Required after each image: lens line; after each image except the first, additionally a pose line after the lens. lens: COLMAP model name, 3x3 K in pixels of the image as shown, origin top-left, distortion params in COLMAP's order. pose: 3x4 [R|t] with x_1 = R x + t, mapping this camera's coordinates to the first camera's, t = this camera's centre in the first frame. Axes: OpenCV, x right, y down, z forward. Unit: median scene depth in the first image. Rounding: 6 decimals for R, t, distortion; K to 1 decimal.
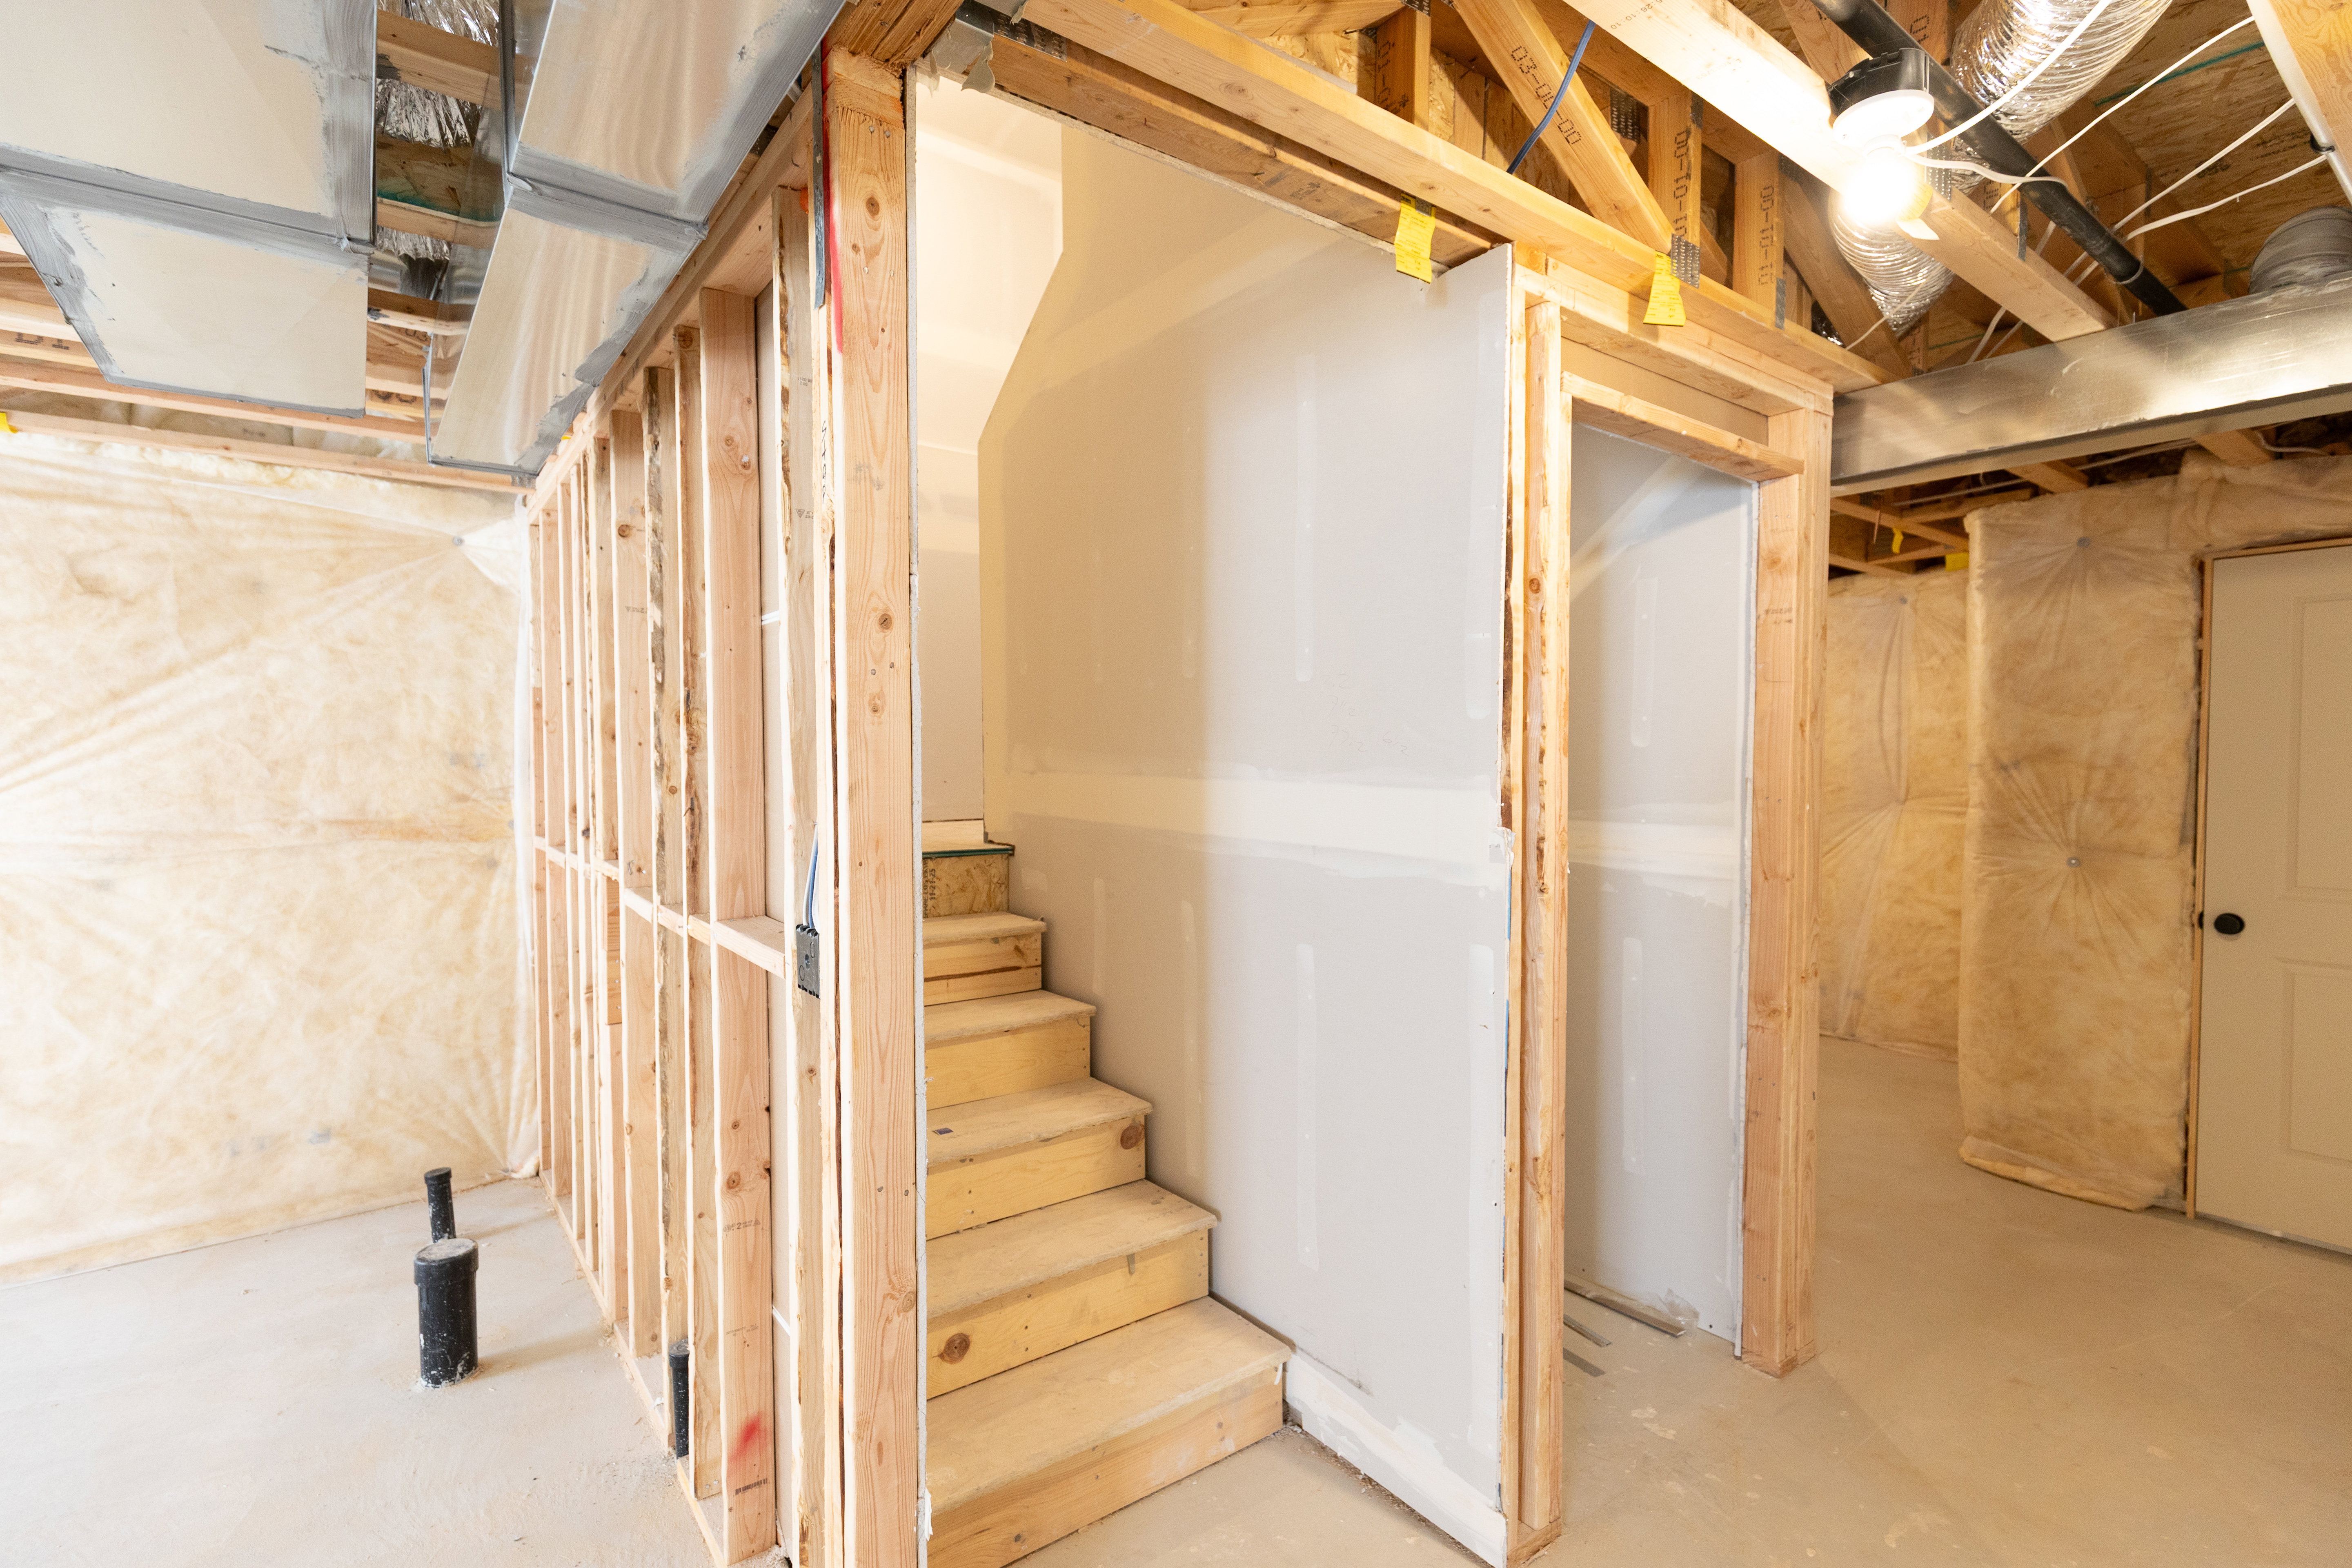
lens RADIAL K [[1087.6, 0, 1173.6], [0, 1087.6, 782.8], [0, 0, 1]] dist [-0.000367, -0.000494]
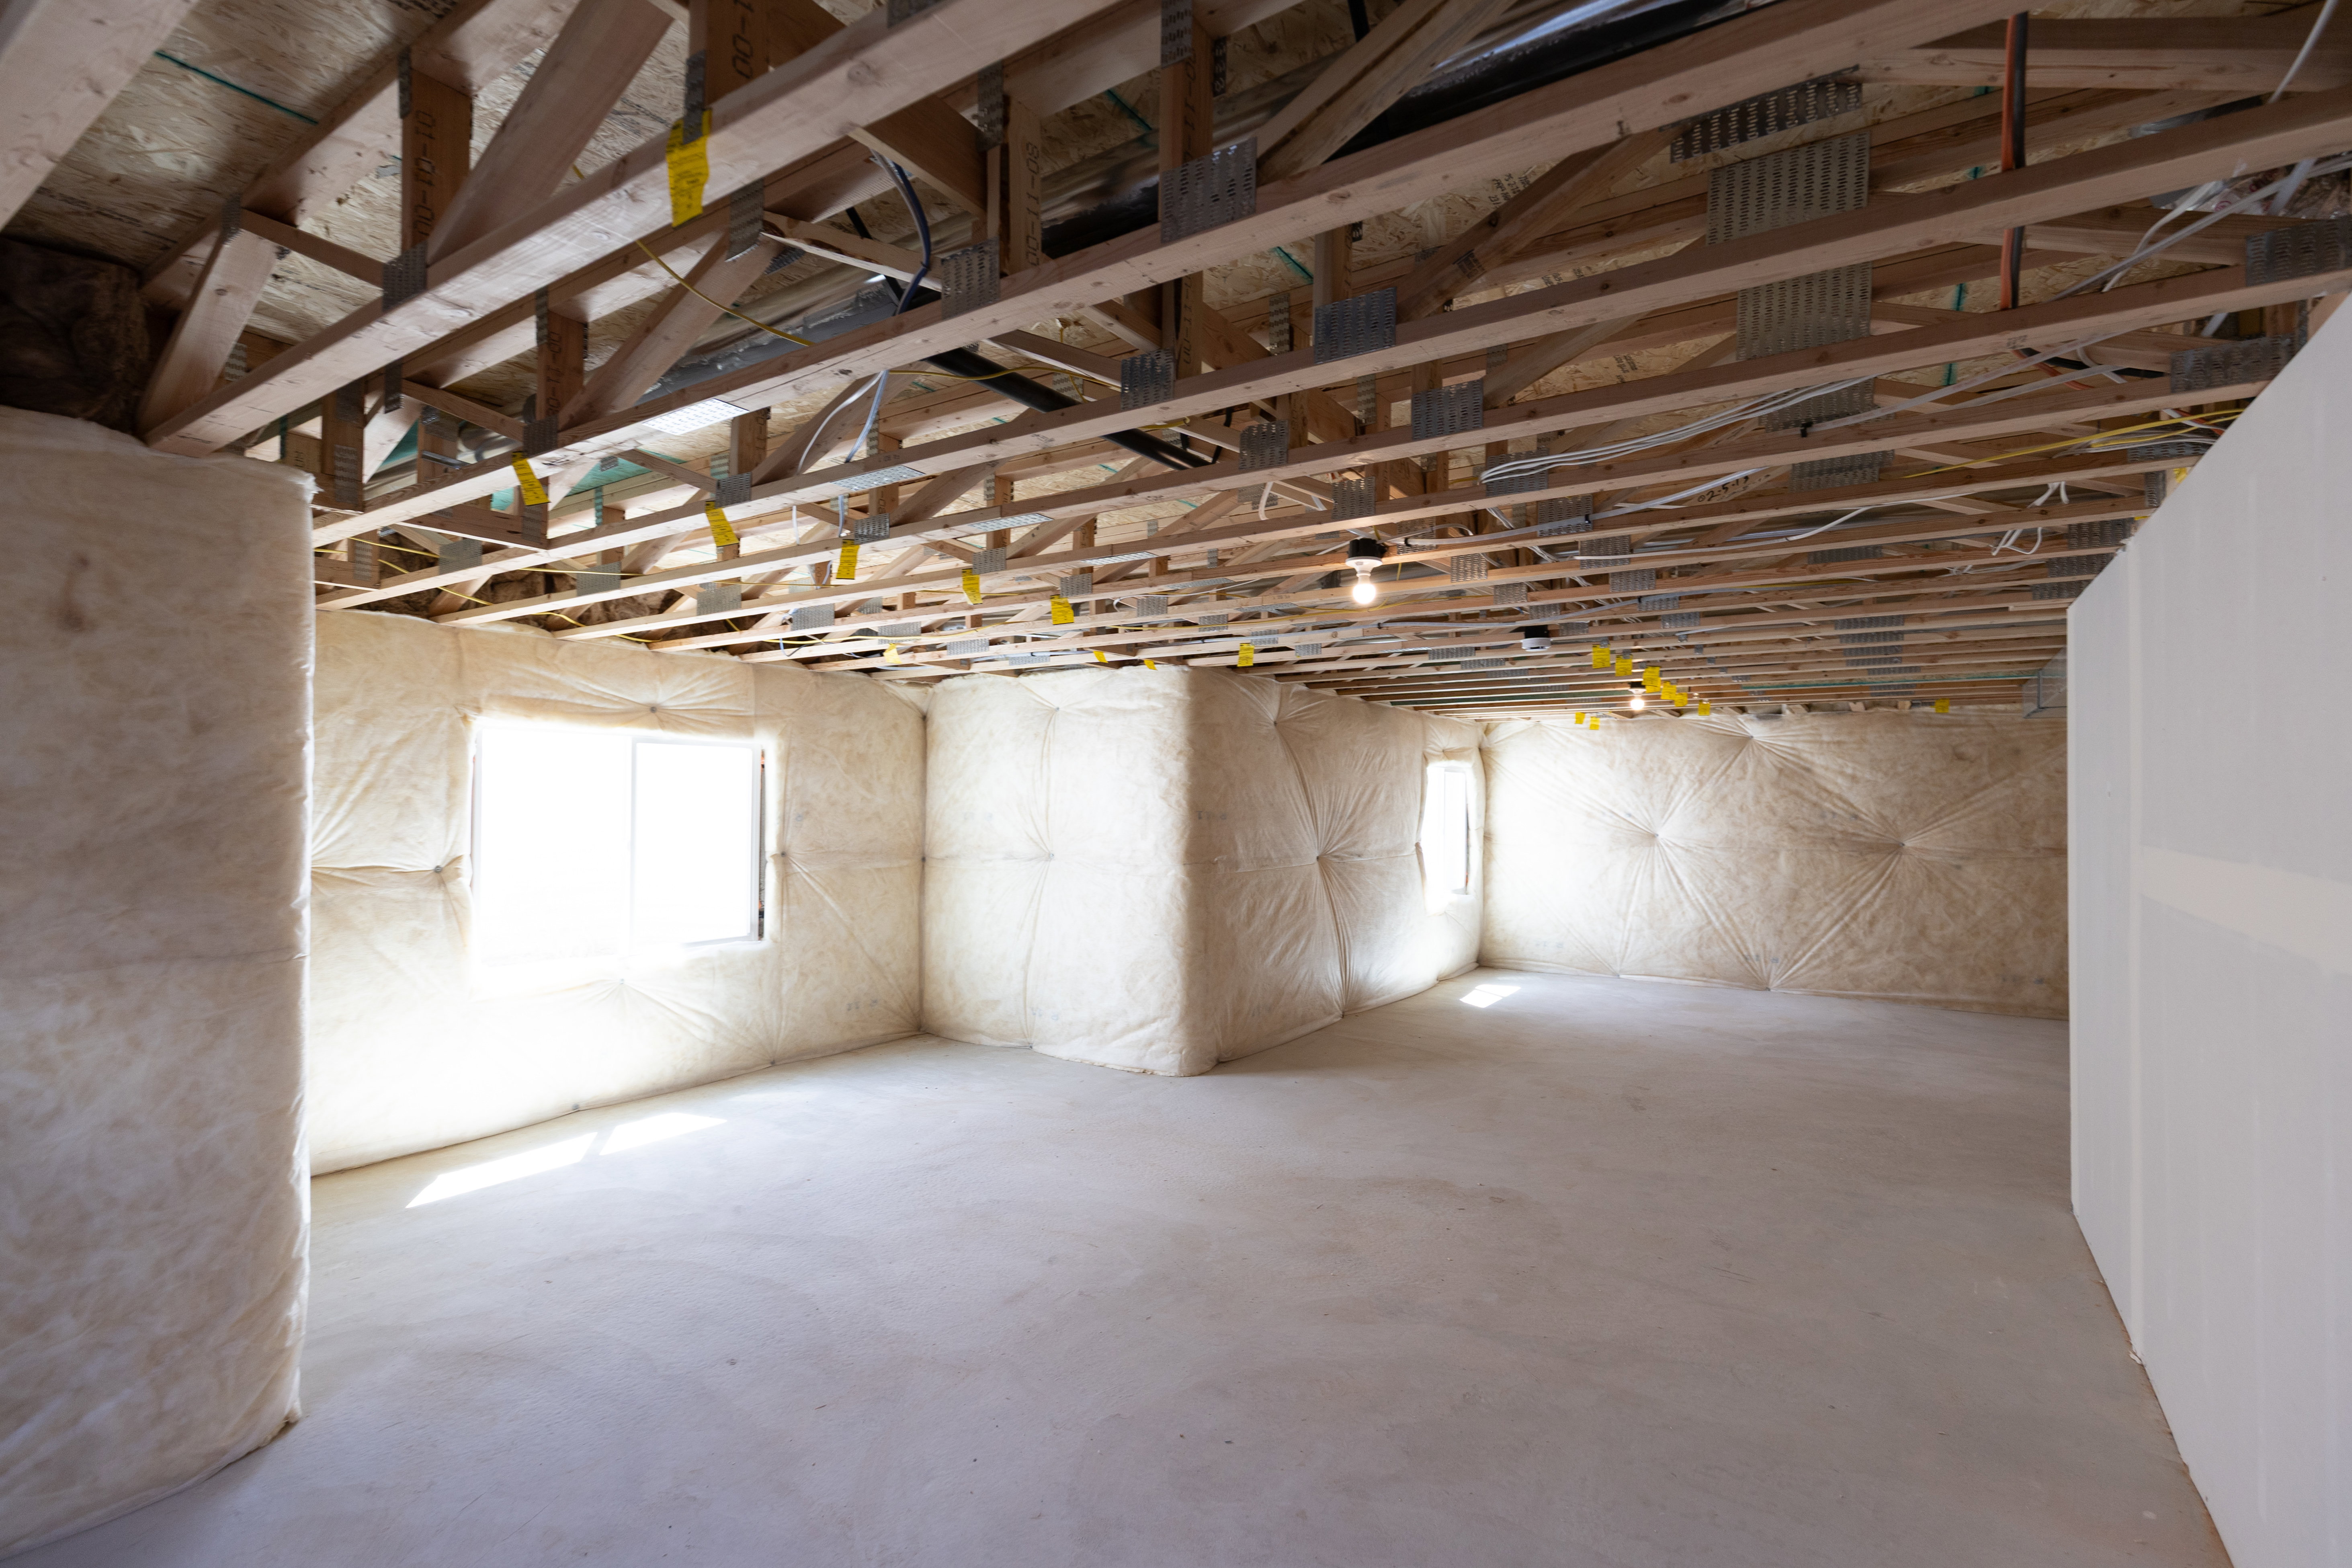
lens RADIAL K [[1087.7, 0, 1170.2], [0, 1087.7, 788.5], [0, 0, 1]] dist [-0.000367, -0.000494]
pose [[0.336204, -0.007856, -0.941756, 0.854919], [-0.037924, 0.999041, -0.021872, 0.031593], [0.941025, 0.043069, 0.335584, -1.676758]]
